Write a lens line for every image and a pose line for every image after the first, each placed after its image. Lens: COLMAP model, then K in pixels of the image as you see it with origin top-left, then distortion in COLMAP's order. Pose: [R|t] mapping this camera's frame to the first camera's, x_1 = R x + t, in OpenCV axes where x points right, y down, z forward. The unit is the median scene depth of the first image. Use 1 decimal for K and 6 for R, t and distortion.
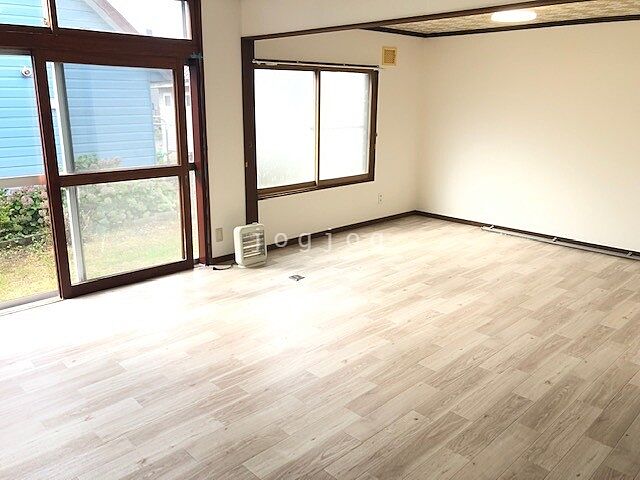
lens RADIAL K [[535.1, 0, 322.0], [0, 535.1, 241.9], [0, 0, 1]] dist [0.004436, -0.008266]
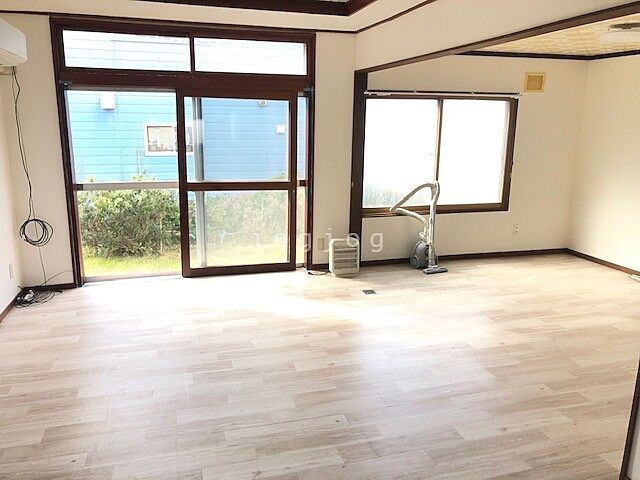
lens RADIAL K [[535.1, 0, 323.5], [0, 535.1, 239.5], [0, 0, 1]] dist [0.004436, -0.008266]
pose [[0.875000, 0.106505, -0.472263, 0.347356], [-0.131775, 0.991065, -0.020645, -0.001455], [0.465844, 0.080297, 0.881216, 0.010851]]
